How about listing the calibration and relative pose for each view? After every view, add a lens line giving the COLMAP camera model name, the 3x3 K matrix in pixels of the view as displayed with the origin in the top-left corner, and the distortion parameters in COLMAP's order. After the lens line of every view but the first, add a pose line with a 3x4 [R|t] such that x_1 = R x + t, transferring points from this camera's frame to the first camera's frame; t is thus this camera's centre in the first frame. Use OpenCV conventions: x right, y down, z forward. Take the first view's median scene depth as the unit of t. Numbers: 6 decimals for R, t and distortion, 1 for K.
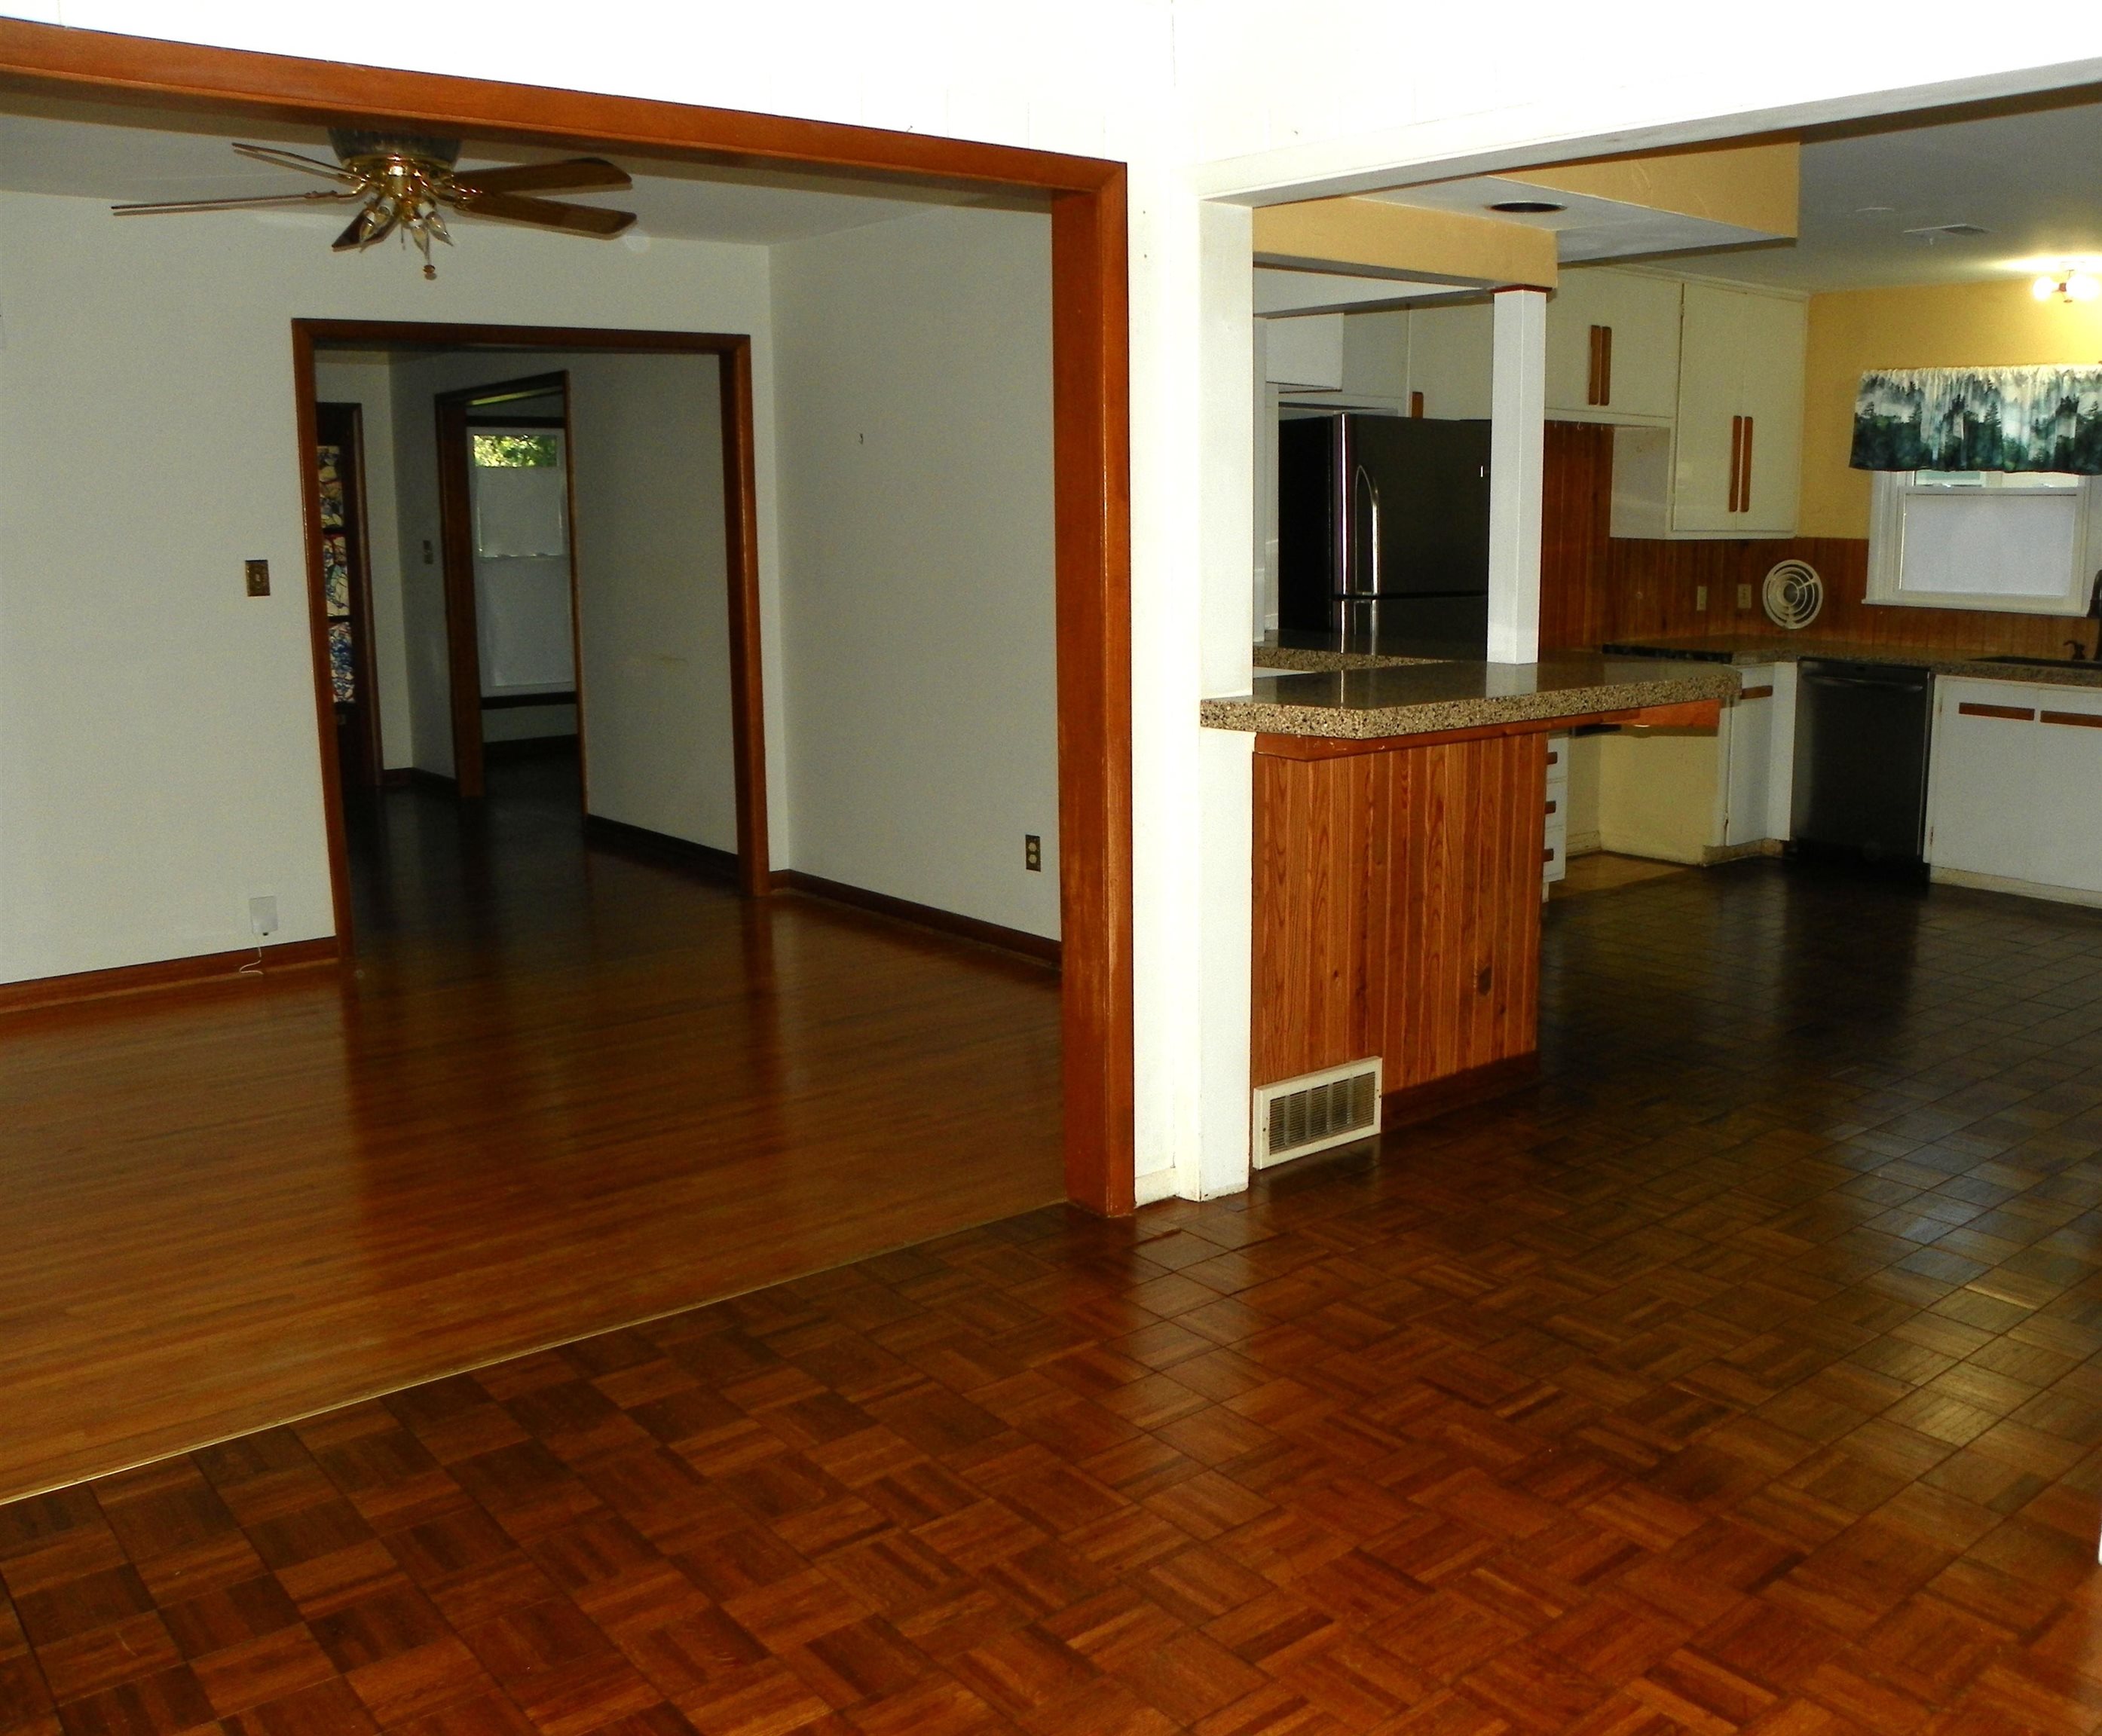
lens RADIAL K [[1876.7, 0, 1065.2], [0, 1876.7, 871.0], [0, 0, 1]] dist [-0.142531, 0.035757]
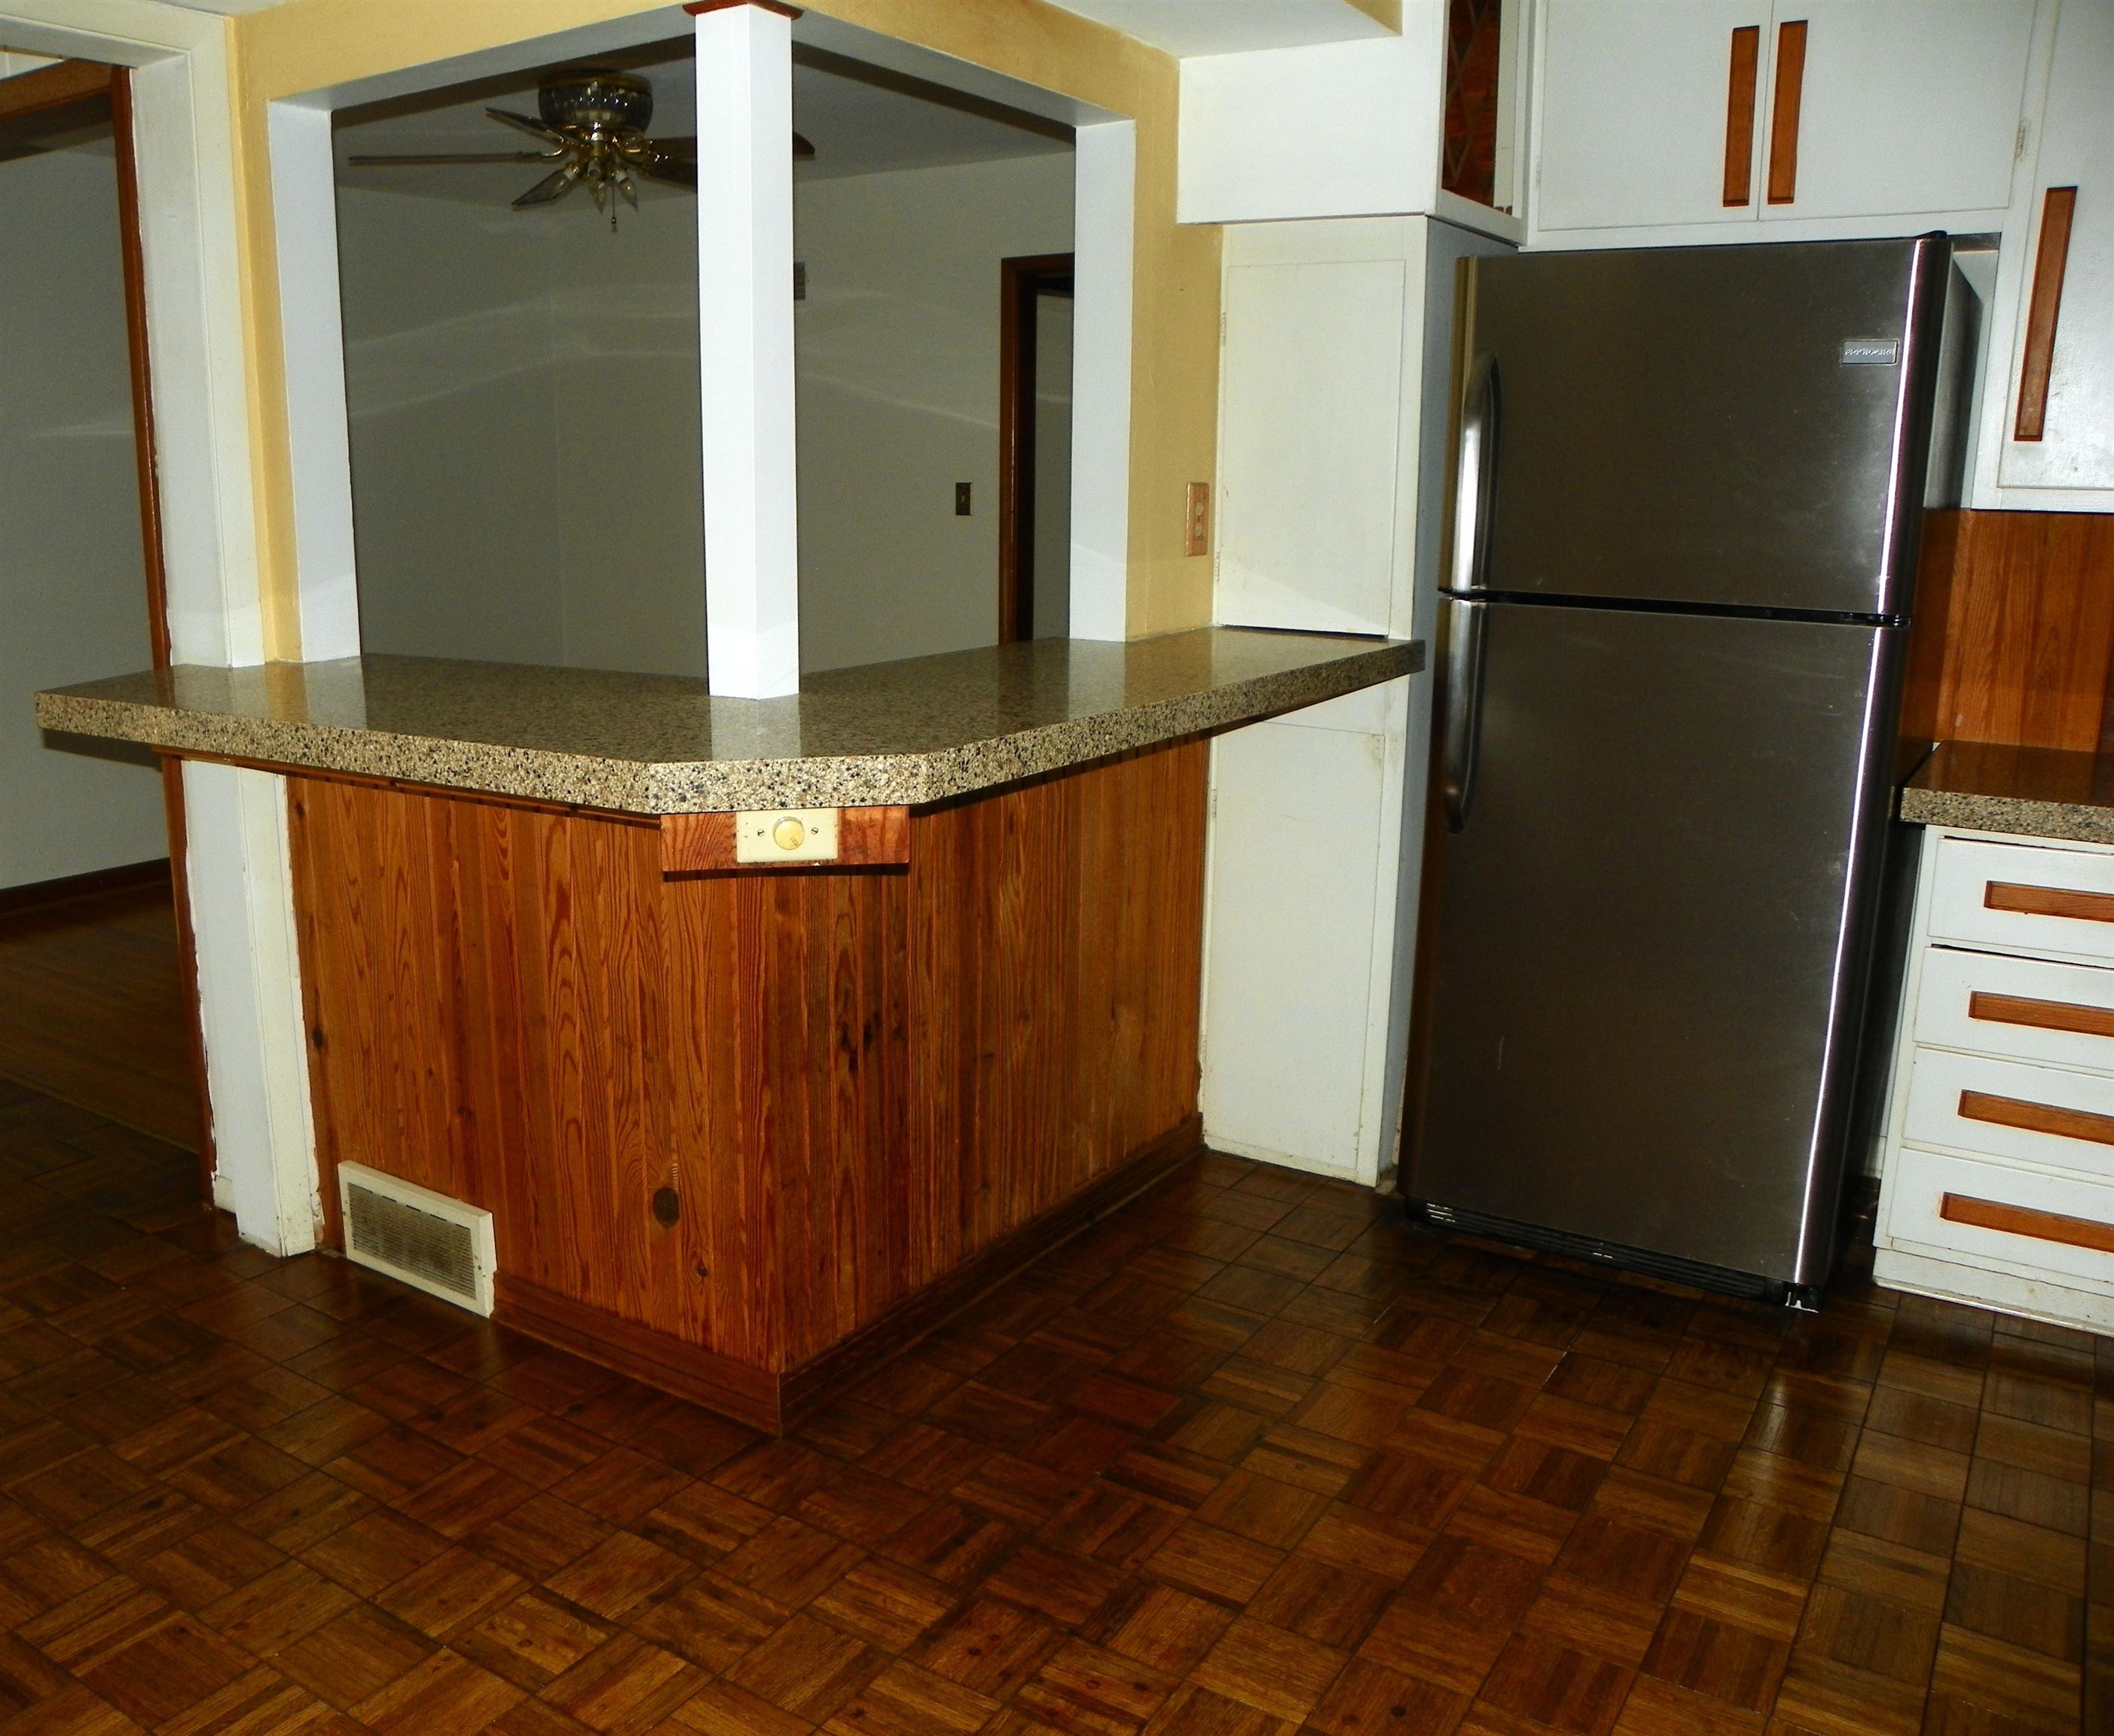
lens RADIAL K [[1730.4, 0, 1054.4], [0, 1730.4, 871.2], [0, 0, 1]] dist [-0.114265, -0.001732]
pose [[0.339204, 0.219272, -0.914801, 0.805132], [-0.181292, 0.969463, 0.165152, -0.172335], [0.923078, 0.109826, 0.368598, 0.955839]]
